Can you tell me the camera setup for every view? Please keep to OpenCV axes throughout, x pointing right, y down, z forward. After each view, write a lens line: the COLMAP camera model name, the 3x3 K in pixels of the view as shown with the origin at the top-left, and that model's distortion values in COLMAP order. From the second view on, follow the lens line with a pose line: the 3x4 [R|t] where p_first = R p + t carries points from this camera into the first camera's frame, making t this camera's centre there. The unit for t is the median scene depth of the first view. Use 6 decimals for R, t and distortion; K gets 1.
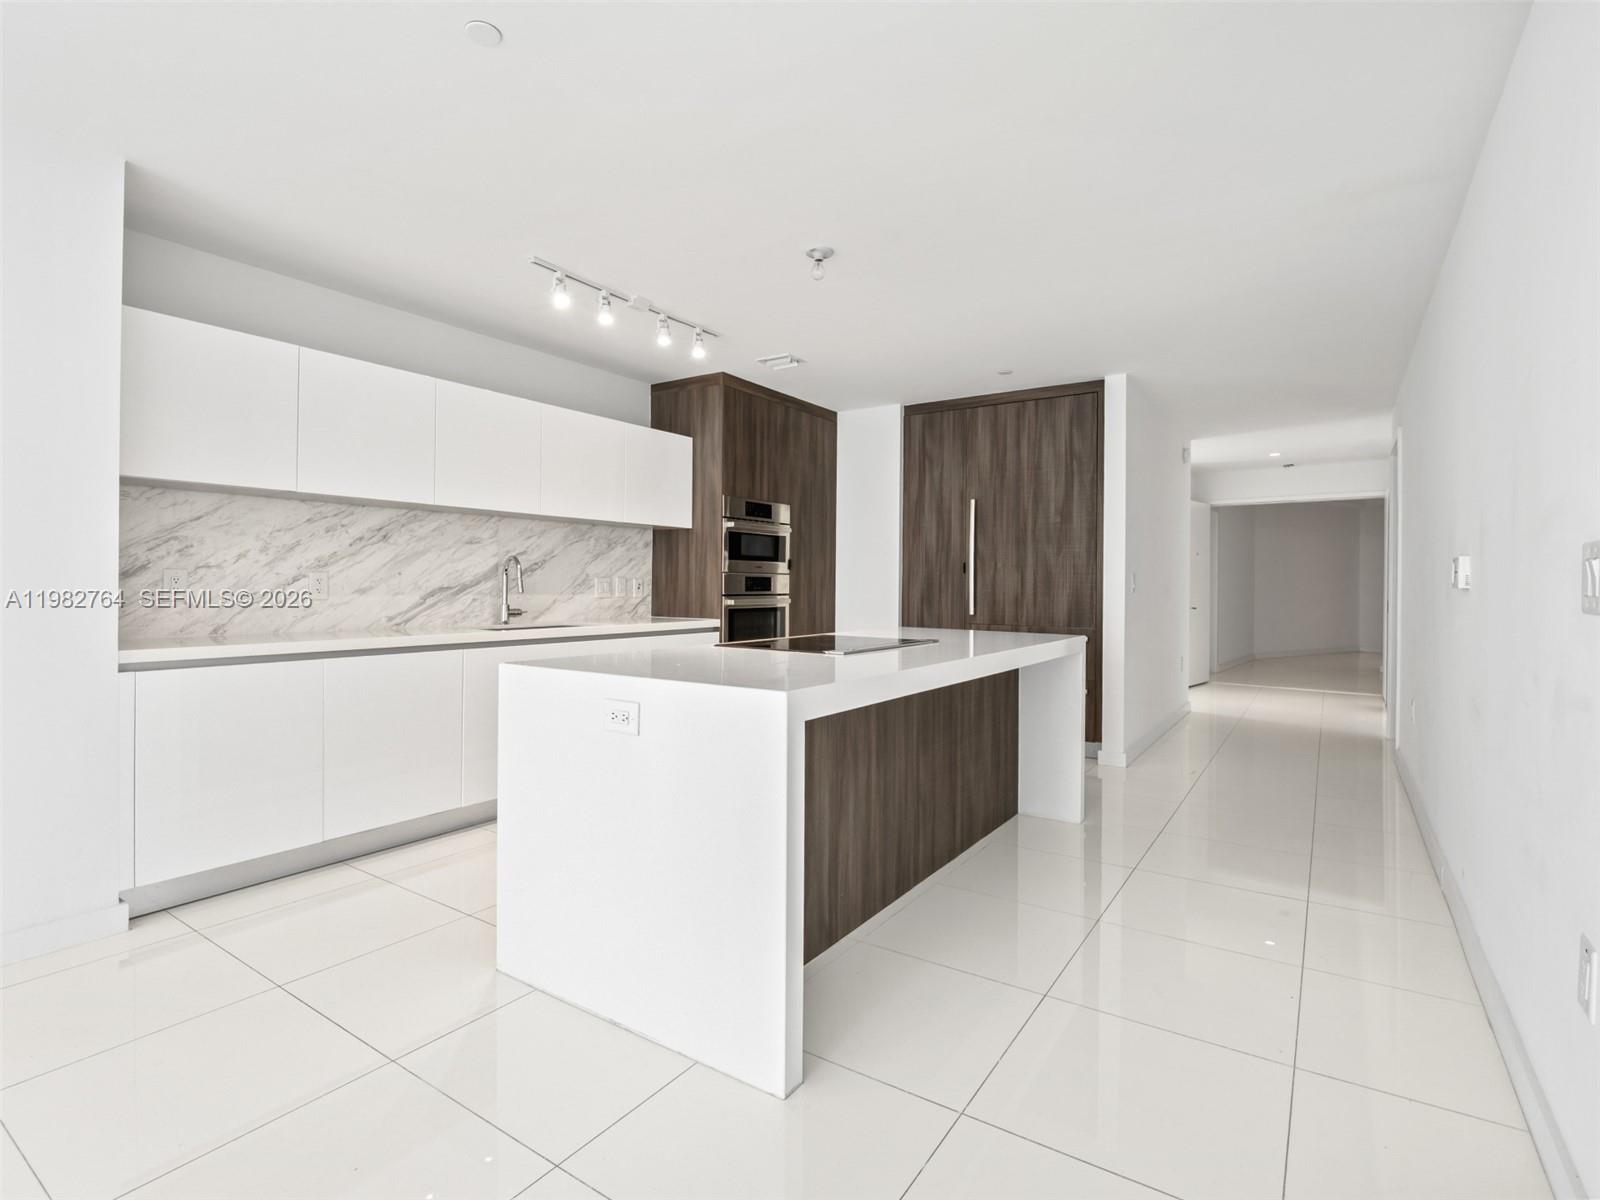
lens RADIAL K [[794.6, 0, 795.6], [0, 794.6, 584.4], [0, 0, 1]] dist [-0.004906, -0.006872]
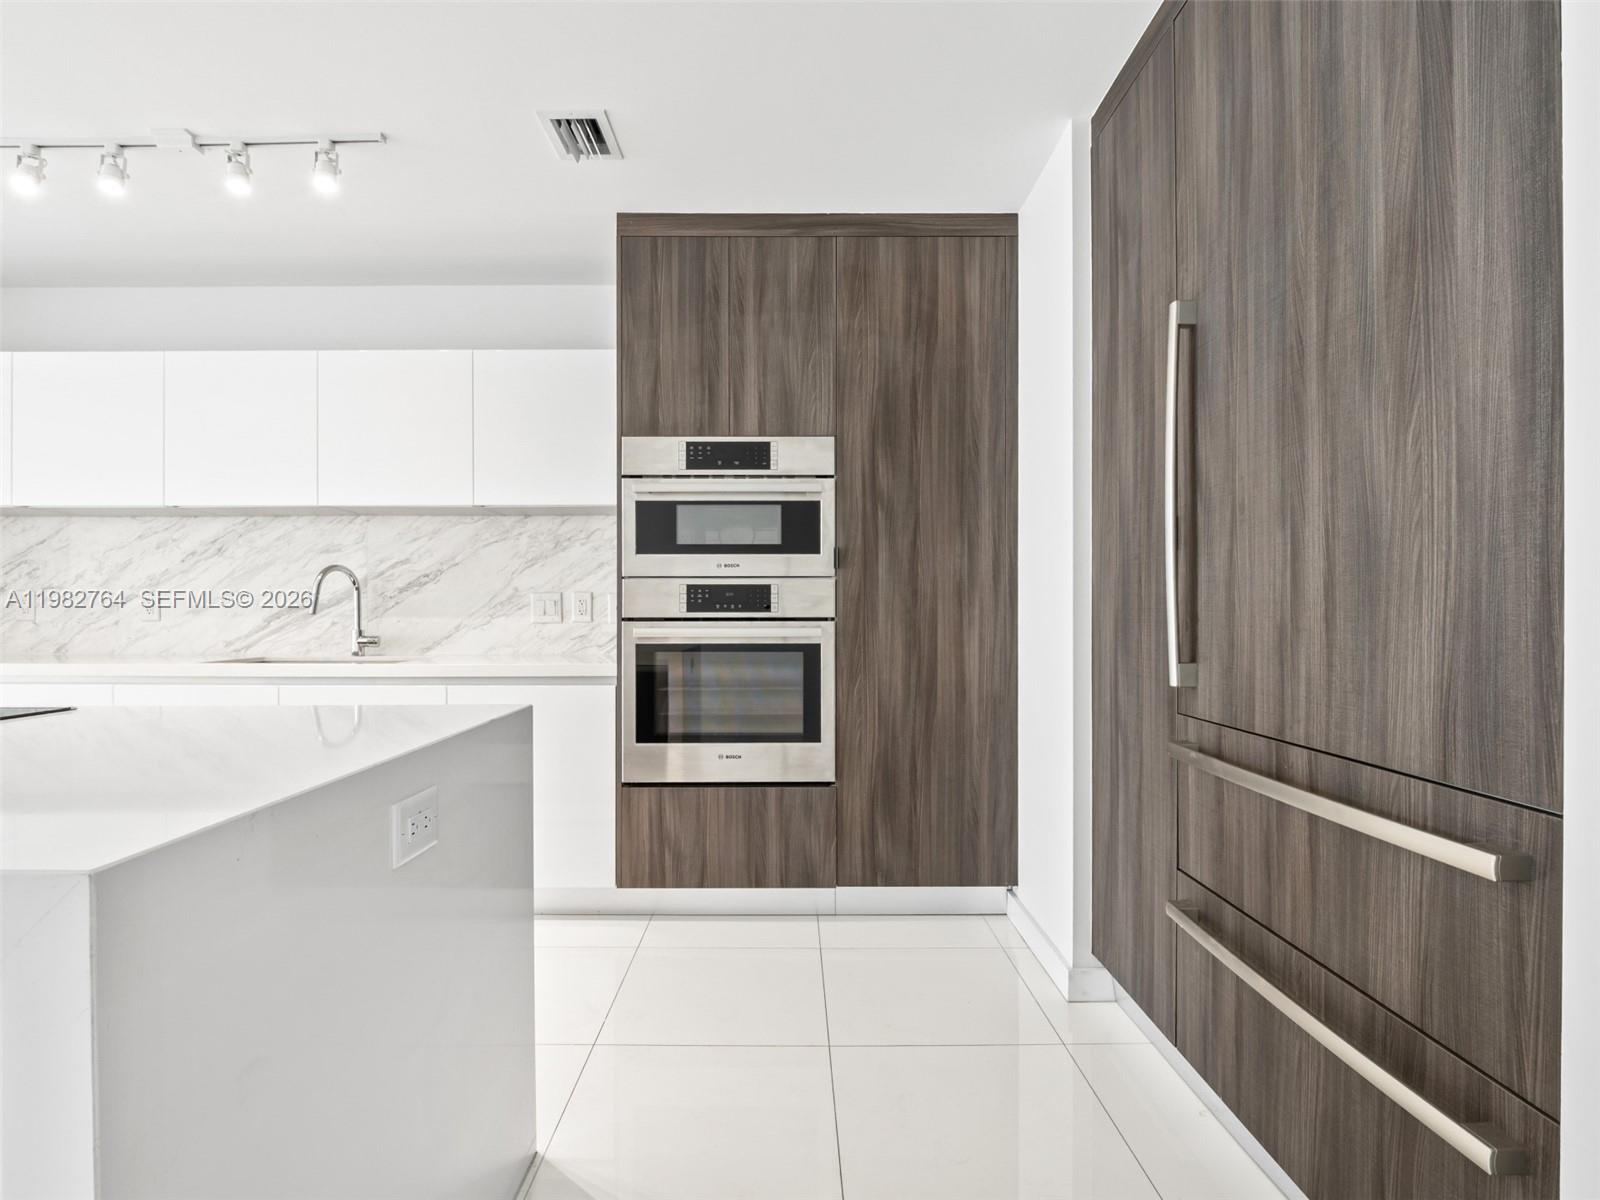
lens RADIAL K [[794.6, 0, 800.1], [0, 794.6, 610.7], [0, 0, 1]] dist [-0.004906, -0.006872]
pose [[0.568562, -0.006018, -0.822619, 0.412155], [0.005826, 0.999978, -0.003289, 0.010012], [0.822620, -0.002923, 0.568584, 0.754354]]
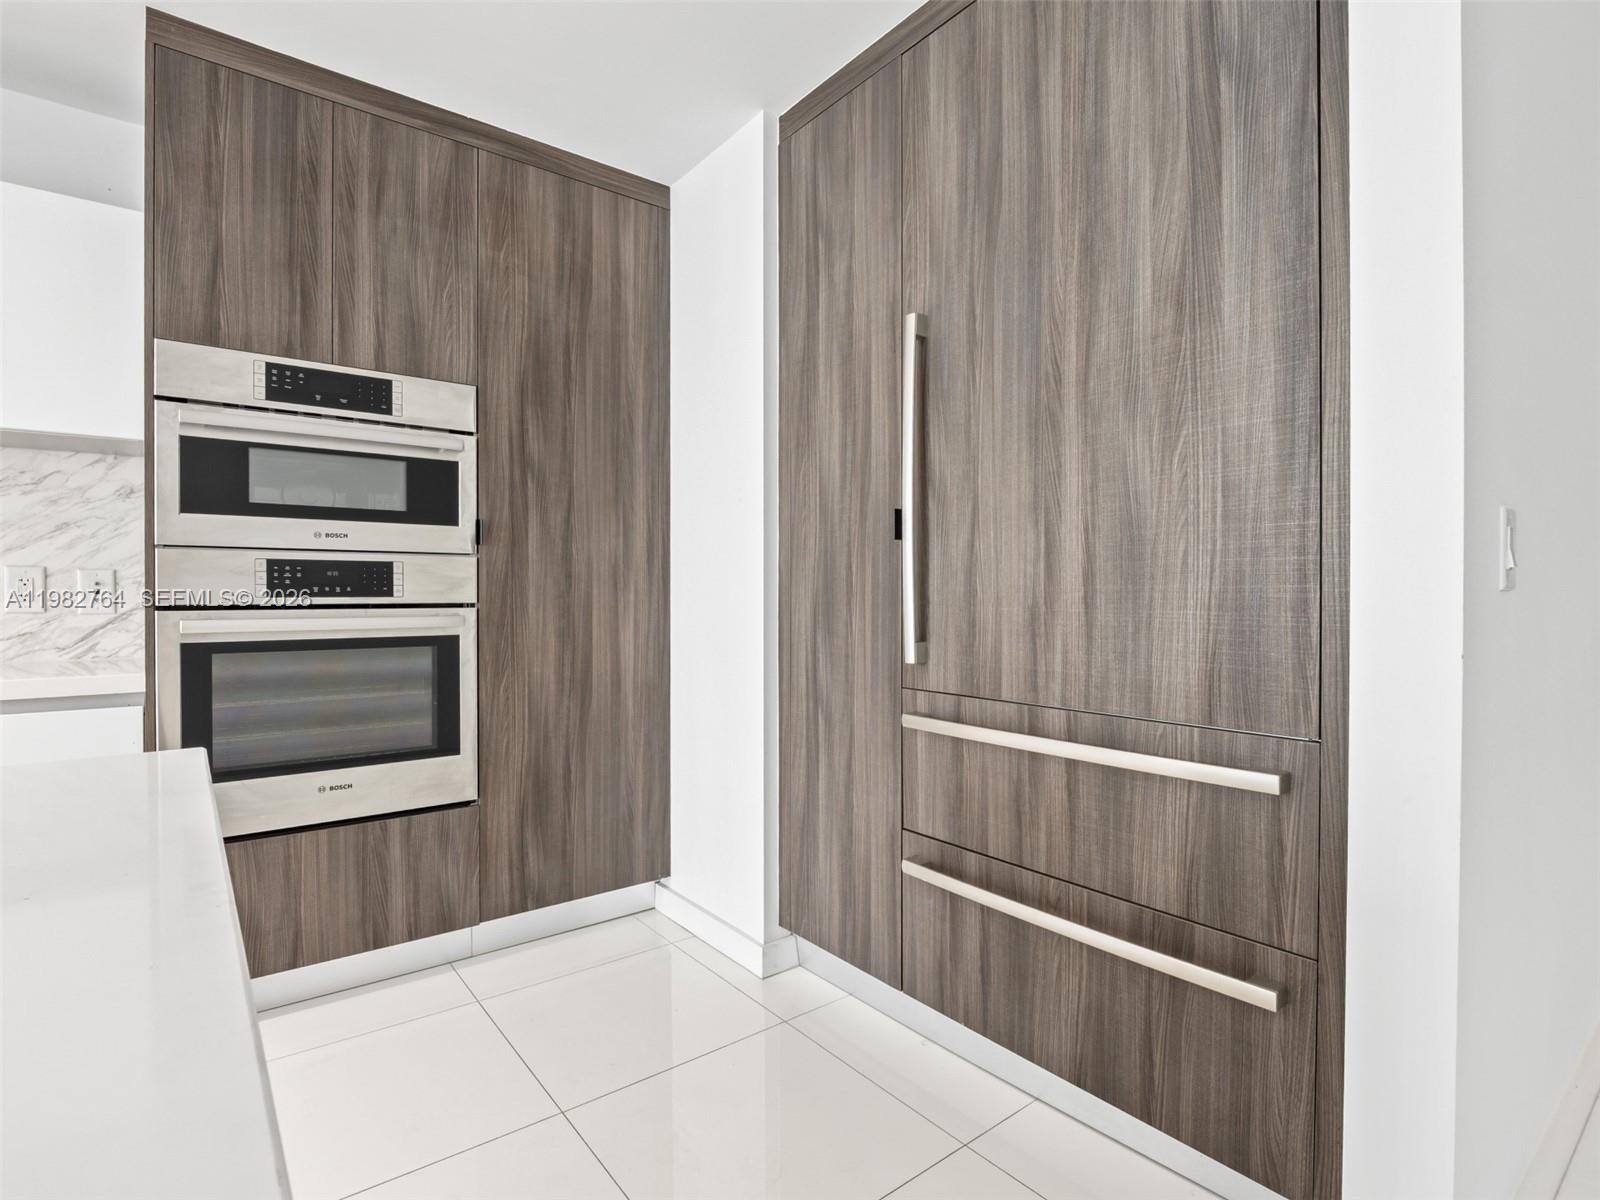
lens RADIAL K [[794.6, 0, 788.2], [0, 794.6, 599.1], [0, 0, 1]] dist [-0.004906, -0.006872]
pose [[0.948485, -0.004438, -0.316792, 0.295313], [0.006707, 0.999959, 0.006072, 0.009240], [0.316752, -0.007884, 0.948476, 0.709824]]
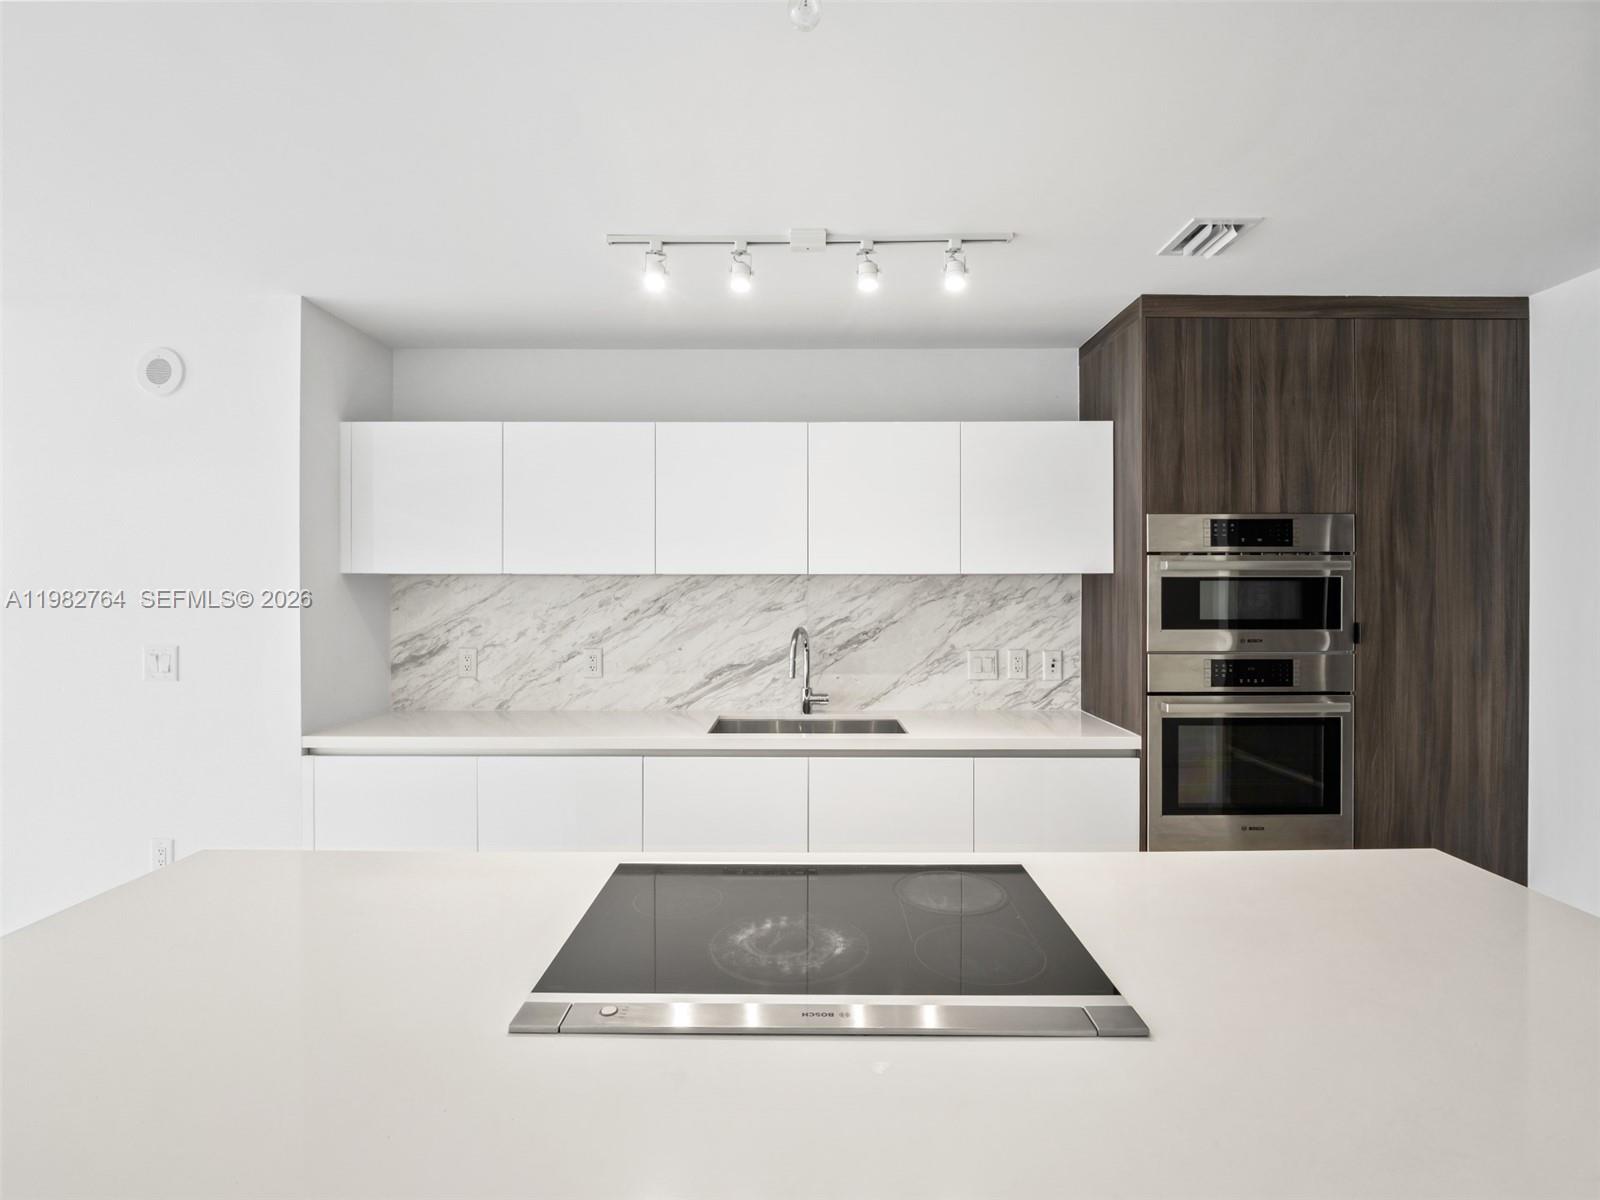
lens RADIAL K [[794.6, 0, 810.0], [0, 794.6, 596.1], [0, 0, 1]] dist [-0.004906, -0.006872]
pose [[0.561051, -0.000991, -0.827781, 0.229433], [0.004843, 0.999986, 0.002086, -0.054557], [0.827767, -0.005179, 0.561048, 0.466443]]
